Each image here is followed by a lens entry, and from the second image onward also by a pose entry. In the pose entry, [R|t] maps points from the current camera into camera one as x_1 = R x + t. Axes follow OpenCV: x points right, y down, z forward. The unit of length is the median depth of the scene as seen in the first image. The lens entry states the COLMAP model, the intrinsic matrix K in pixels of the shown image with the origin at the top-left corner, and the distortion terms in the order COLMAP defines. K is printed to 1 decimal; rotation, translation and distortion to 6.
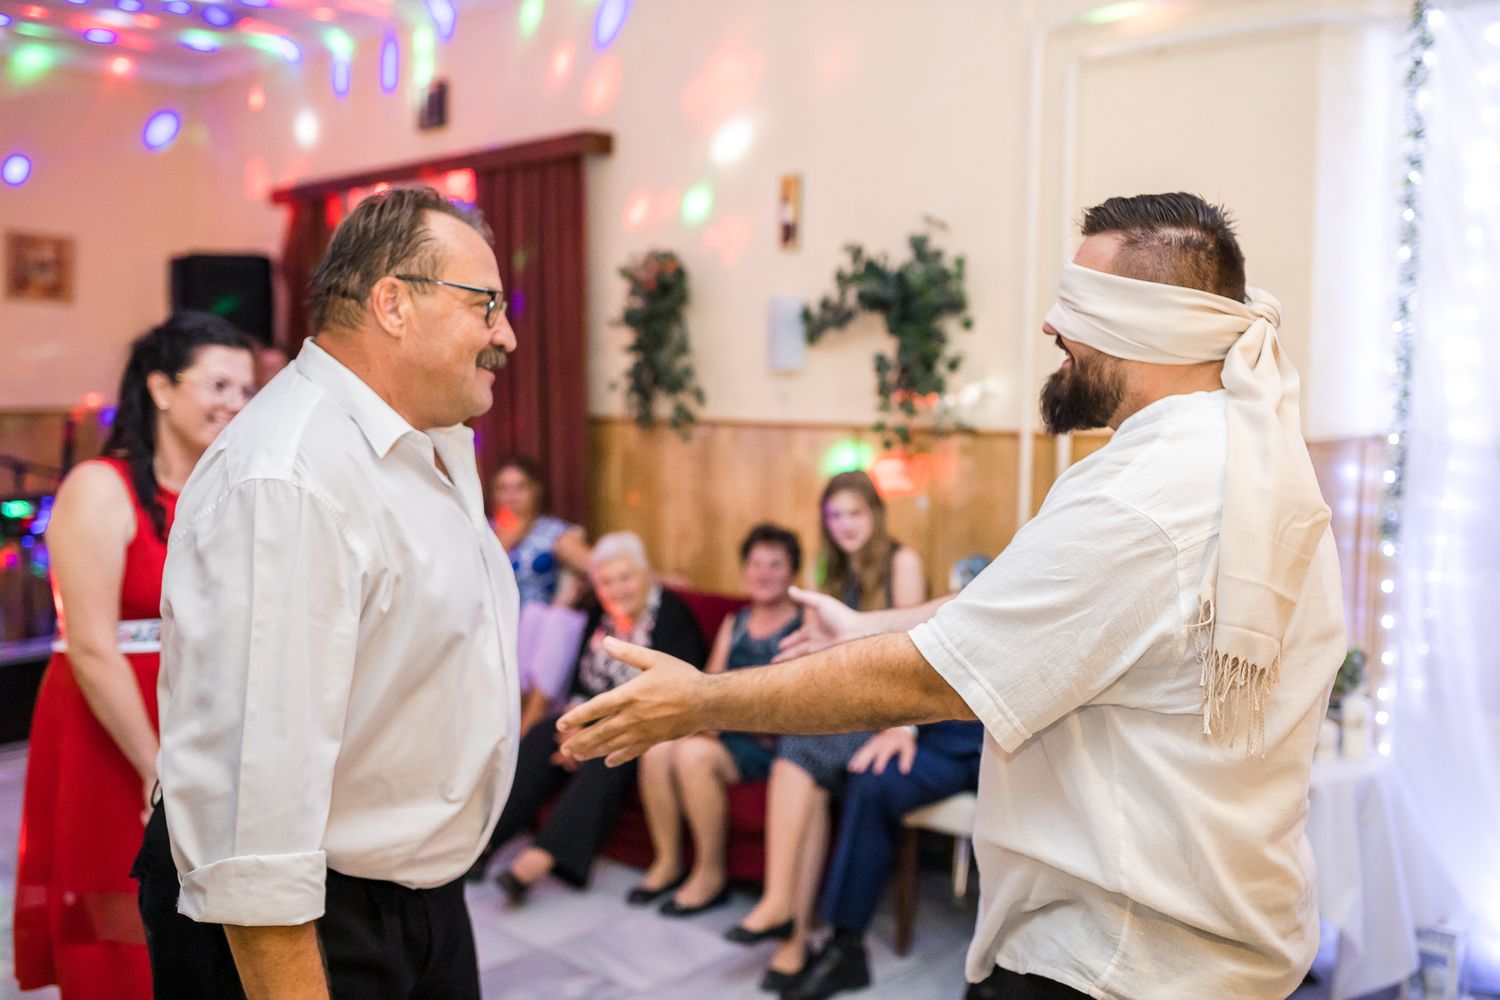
lens RADIAL K [[1430.8, 0, 741.9], [0, 1430.8, 496.7], [0, 0, 1]] dist [-0.029032, 0.000000]
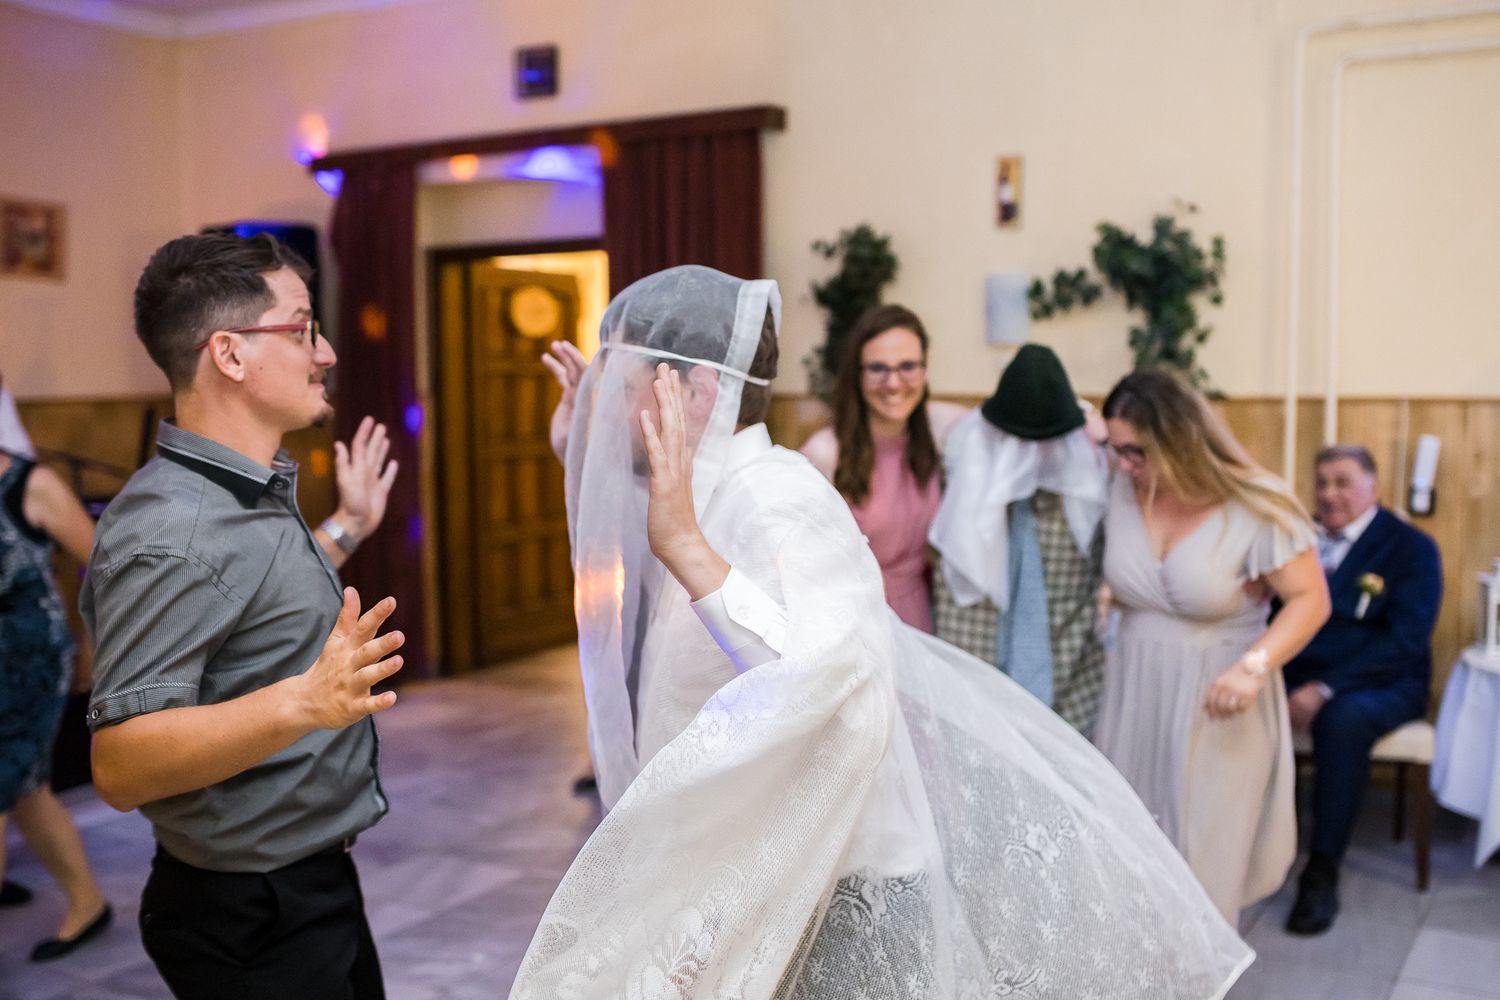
lens RADIAL K [[1430.8, 0, 761.1], [0, 1430.8, 519.3], [0, 0, 1]] dist [-0.029032, 0.000000]
pose [[0.969854, -0.046262, 0.239256, -0.428376], [0.036413, 0.998304, 0.045426, -0.014901], [-0.240952, -0.035344, 0.969893, 0.023476]]
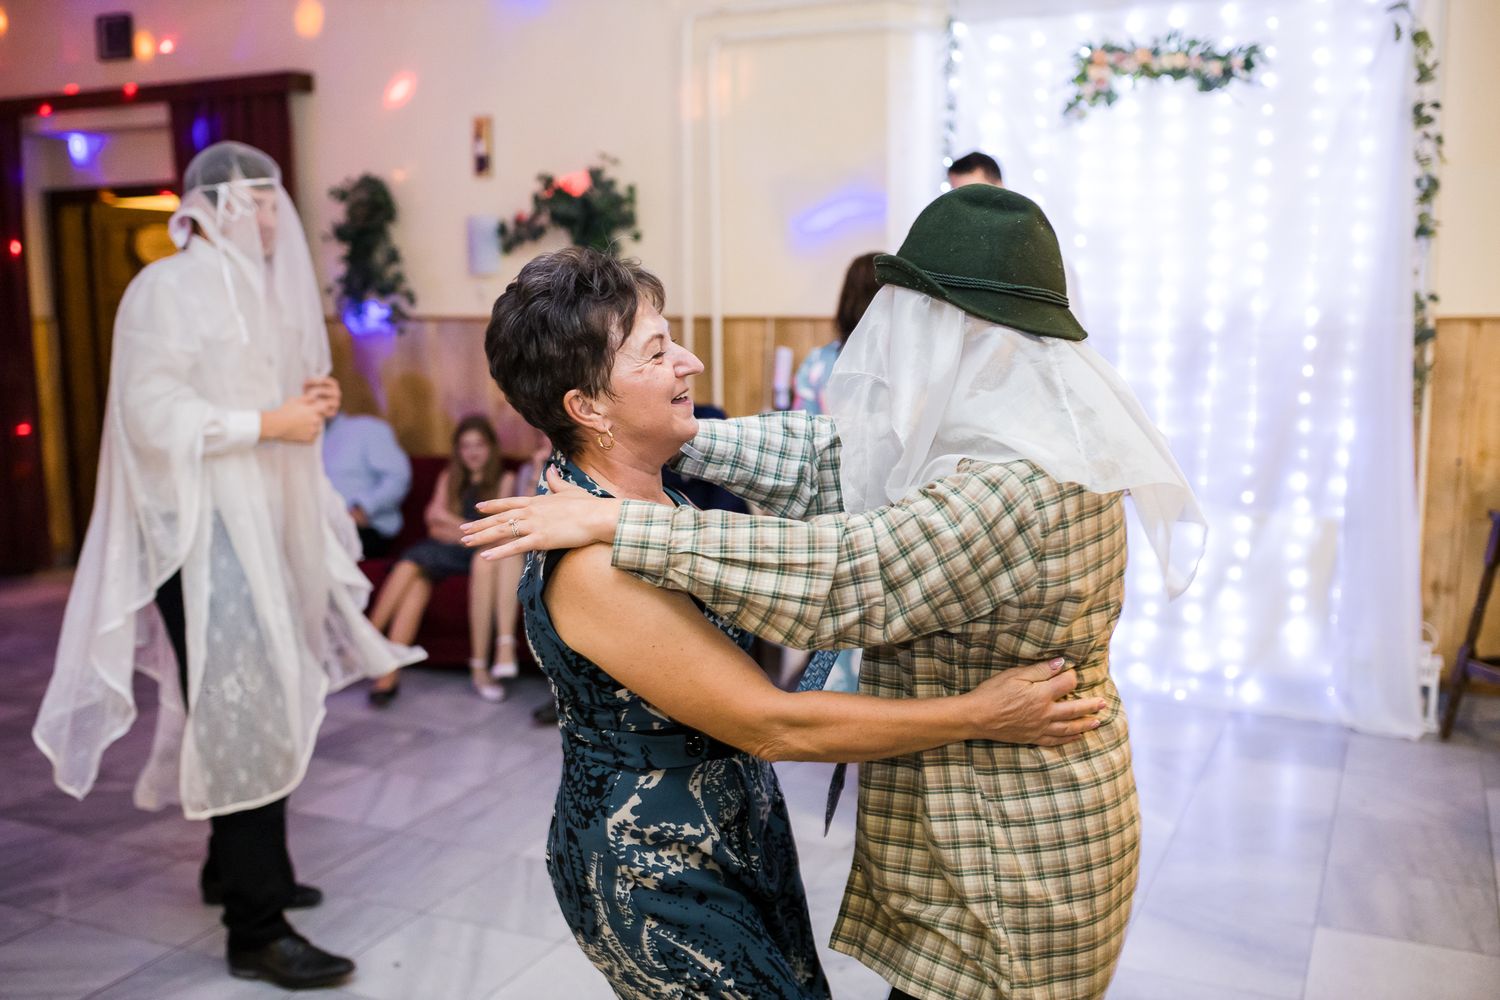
lens RADIAL K [[1430.8, 0, 740.9], [0, 1430.8, 499.3], [0, 0, 1]] dist [-0.029032, 0.000000]
pose [[0.947027, -0.070401, 0.313341, -0.174458], [0.046119, 0.995377, 0.084253, 0.013201], [-0.317824, -0.065339, 0.945896, -0.282066]]
